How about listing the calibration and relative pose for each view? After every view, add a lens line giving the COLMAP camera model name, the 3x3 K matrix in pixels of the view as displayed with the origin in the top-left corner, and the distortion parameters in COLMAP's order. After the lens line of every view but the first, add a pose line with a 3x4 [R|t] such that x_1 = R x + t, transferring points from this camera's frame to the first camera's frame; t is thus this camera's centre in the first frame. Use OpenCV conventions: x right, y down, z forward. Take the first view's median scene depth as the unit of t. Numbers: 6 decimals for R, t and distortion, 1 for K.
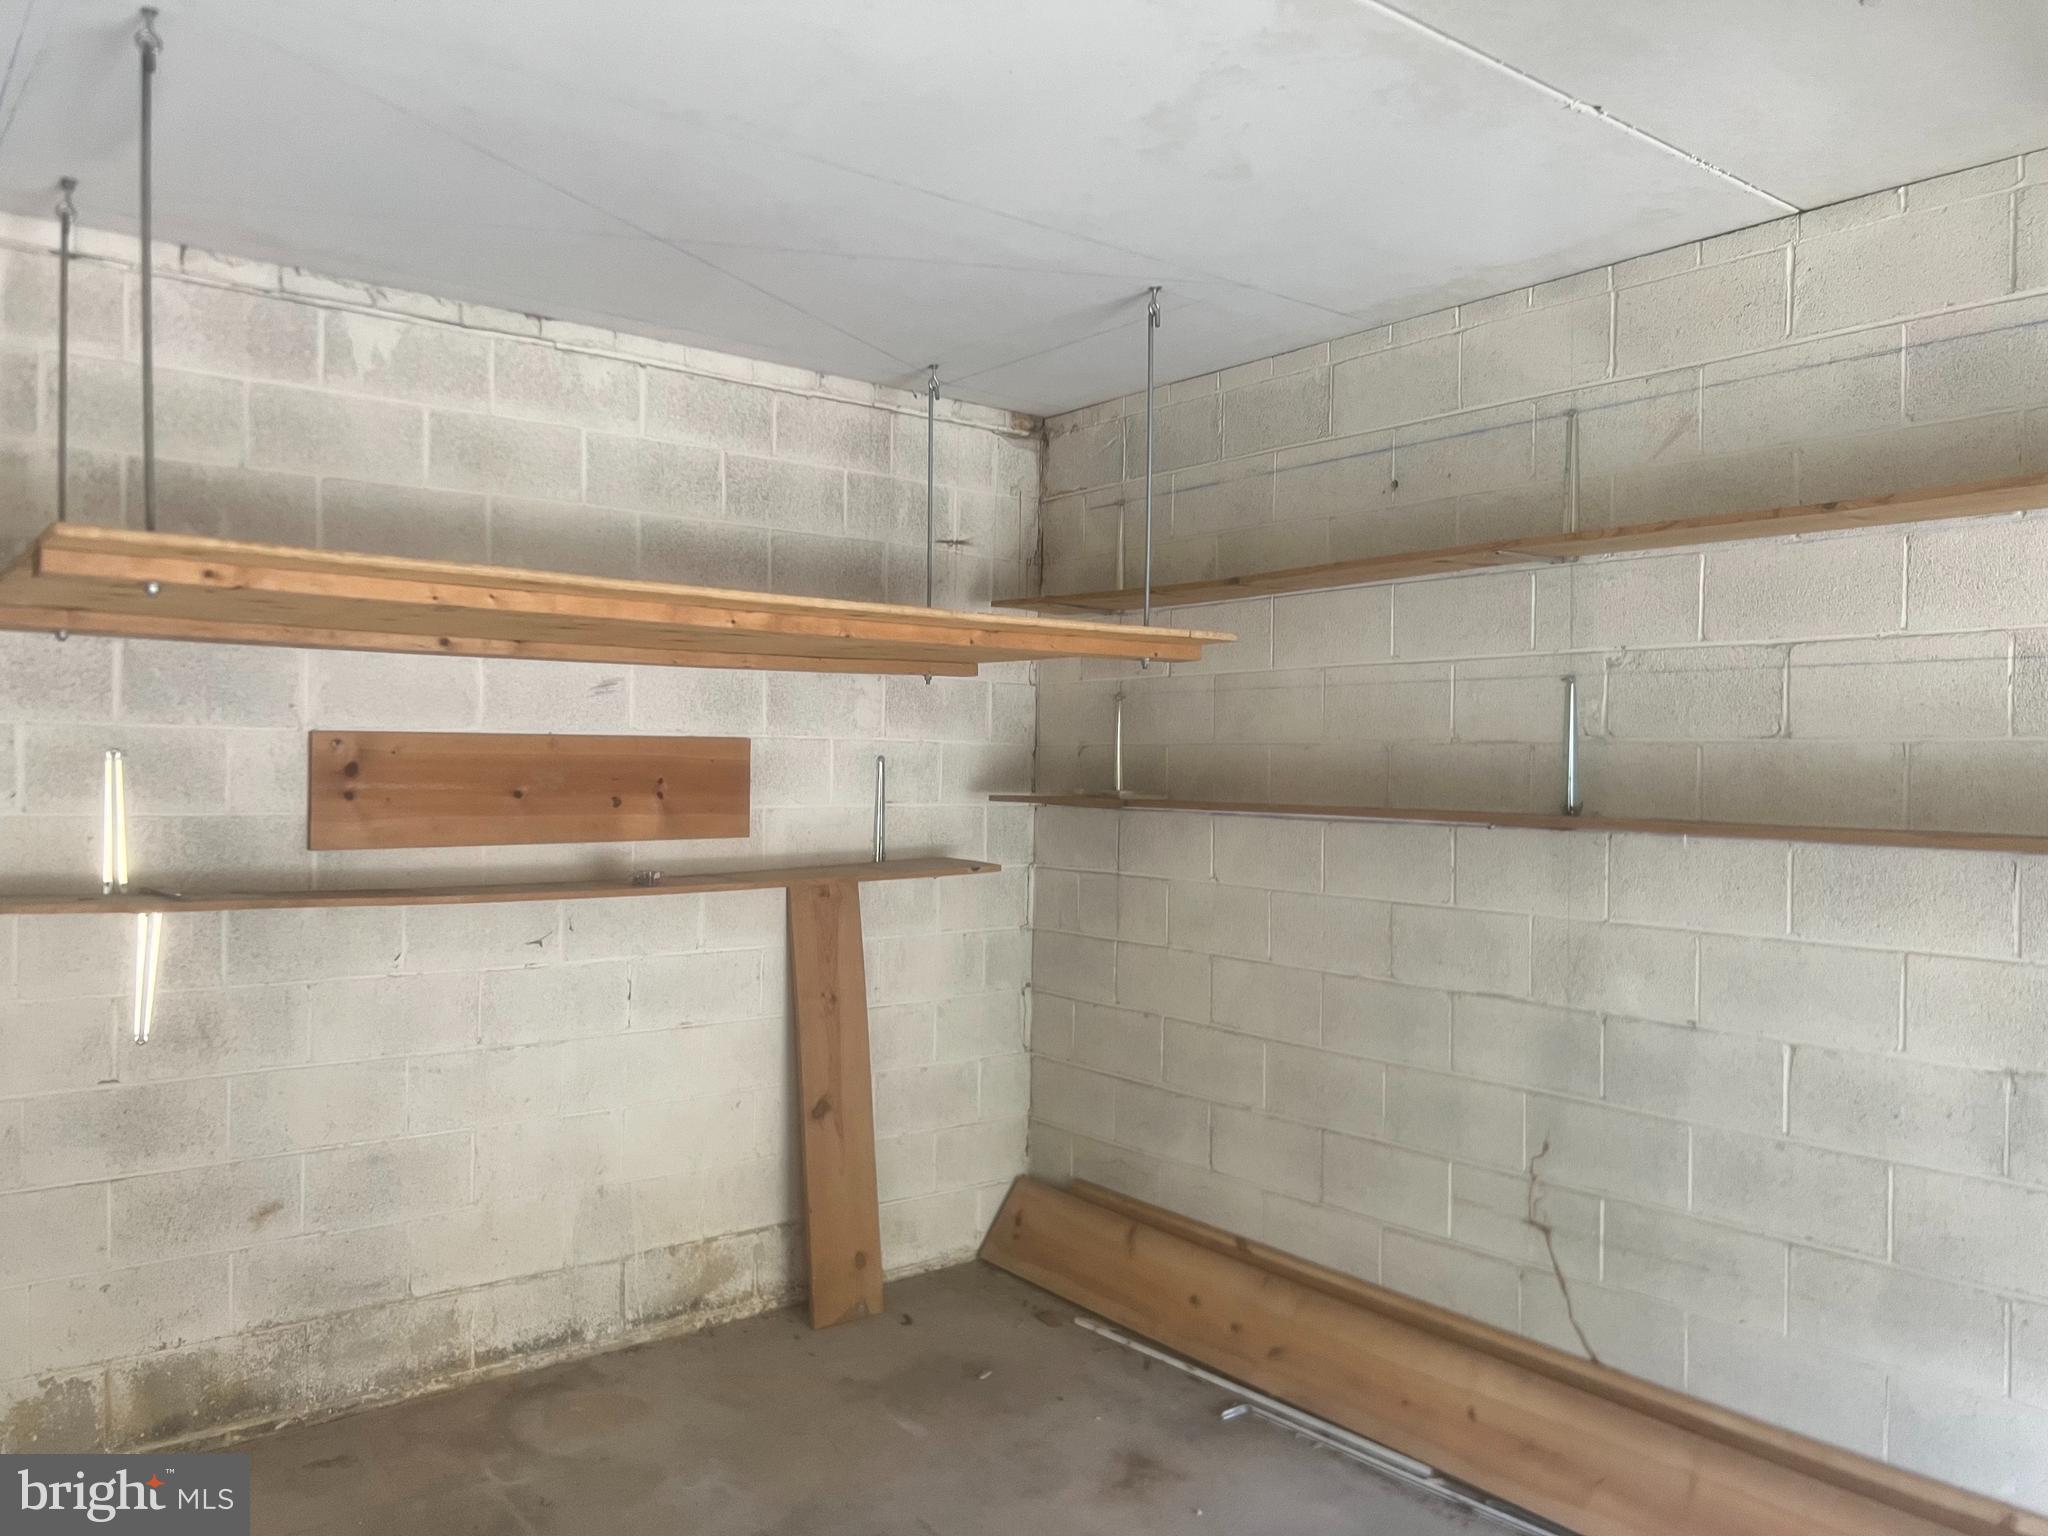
lens RADIAL K [[1544.9, 0, 982.4], [0, 1544.9, 770.5], [0, 0, 1]] dist [0.047368, -0.030552]
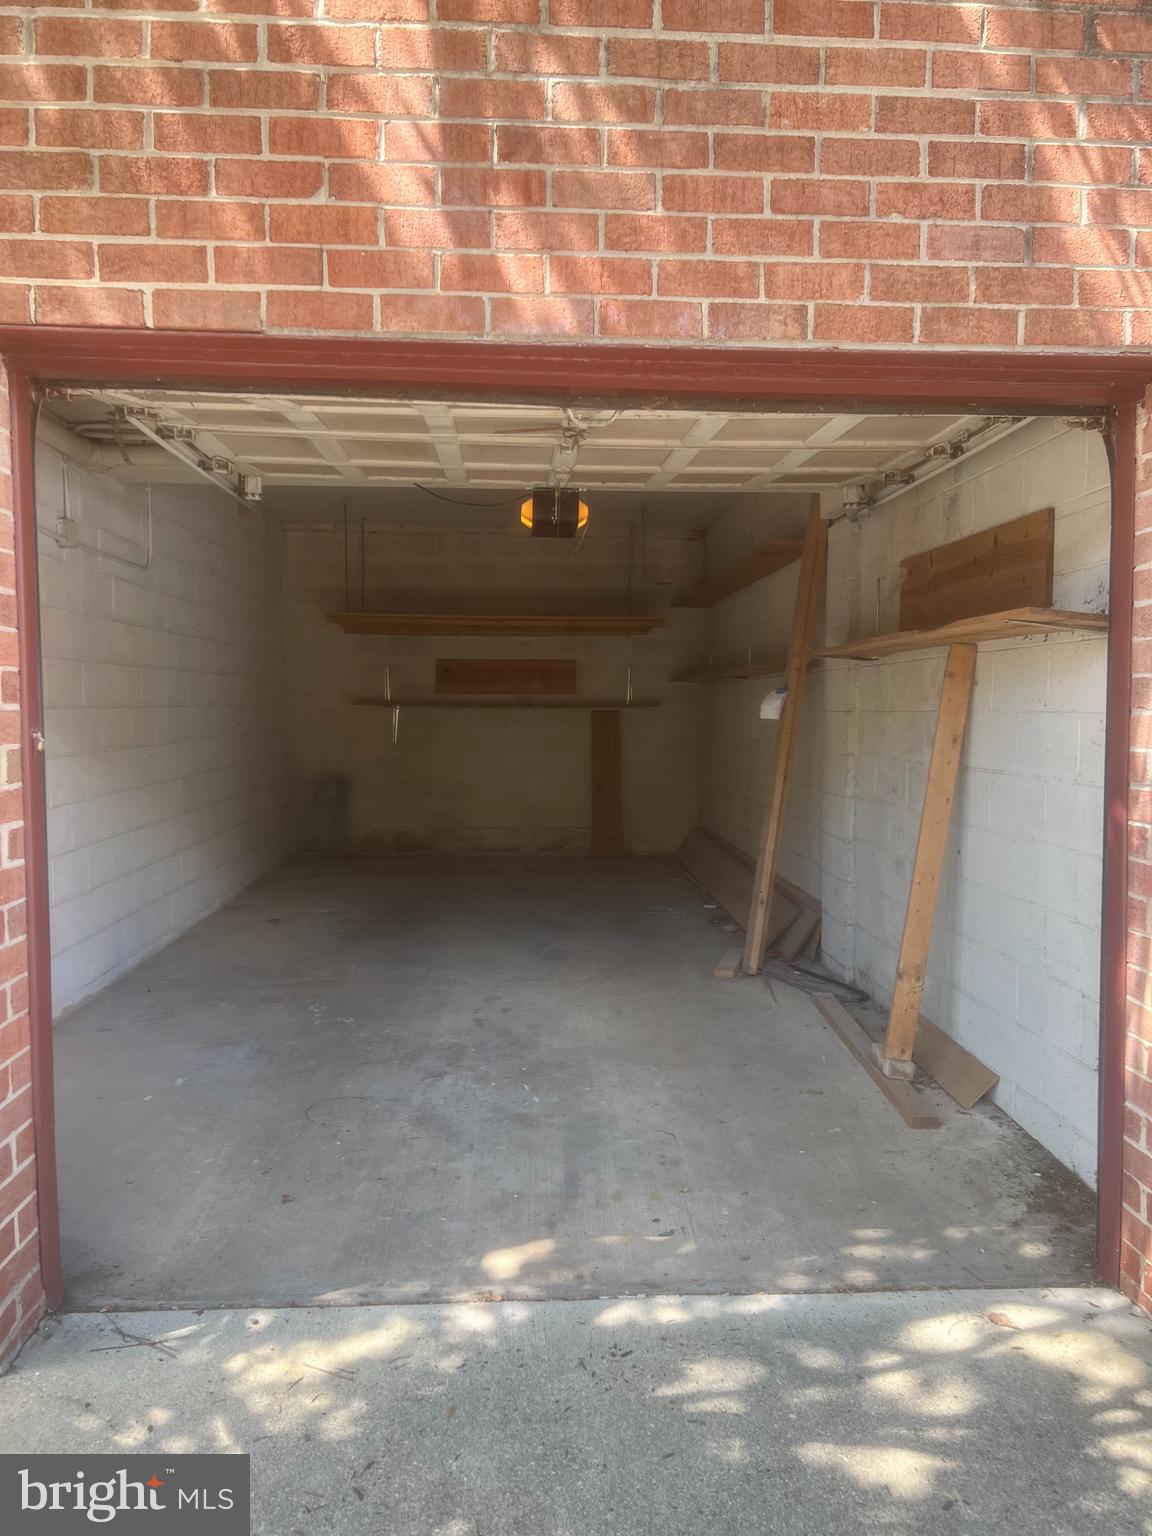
lens RADIAL K [[1158.7, 0, 577.9], [0, 1158.7, 767.2], [0, 0, 1]] dist [0.047368, -0.030552]
pose [[0.828518, 0.020488, -0.559587, 1.111628], [0.005575, 0.998979, 0.044831, 0.086929], [0.559935, -0.040263, 0.827558, -0.845070]]
